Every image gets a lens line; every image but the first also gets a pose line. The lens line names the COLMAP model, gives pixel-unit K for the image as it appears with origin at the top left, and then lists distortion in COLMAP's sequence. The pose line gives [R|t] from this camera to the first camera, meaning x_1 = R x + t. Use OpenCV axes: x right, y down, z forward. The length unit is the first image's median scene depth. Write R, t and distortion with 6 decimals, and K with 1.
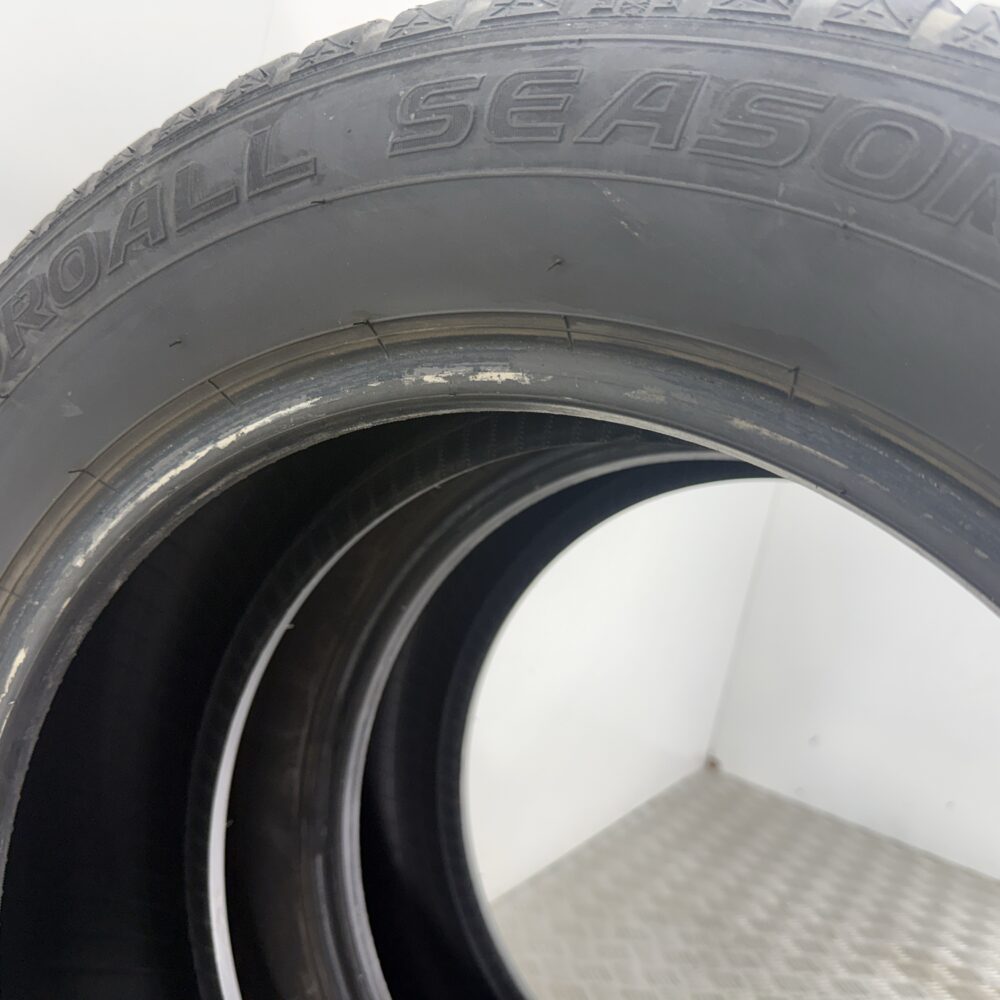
lens RADIAL K [[925.4, 0, 484.7], [0, 925.4, 498.3], [0, 0, 1]] dist [0.183334, -0.433125]
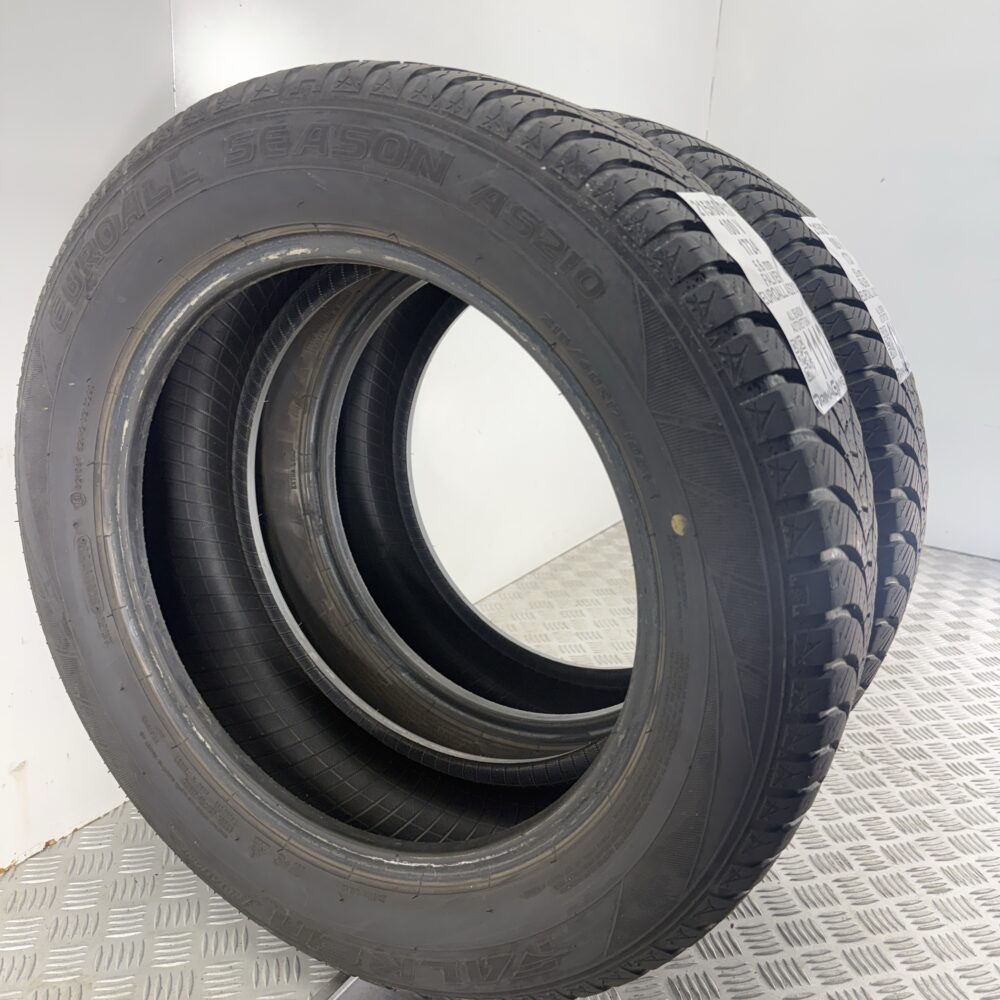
lens RADIAL K [[925.4, 0, 484.7], [0, 925.4, 498.3], [0, 0, 1]] dist [0.183334, -0.433125]
pose [[0.983282, -0.169899, -0.065506, 0.452422], [0.179419, 0.965380, 0.189340, 0.087379], [0.031069, -0.197927, 0.979724, -1.204259]]
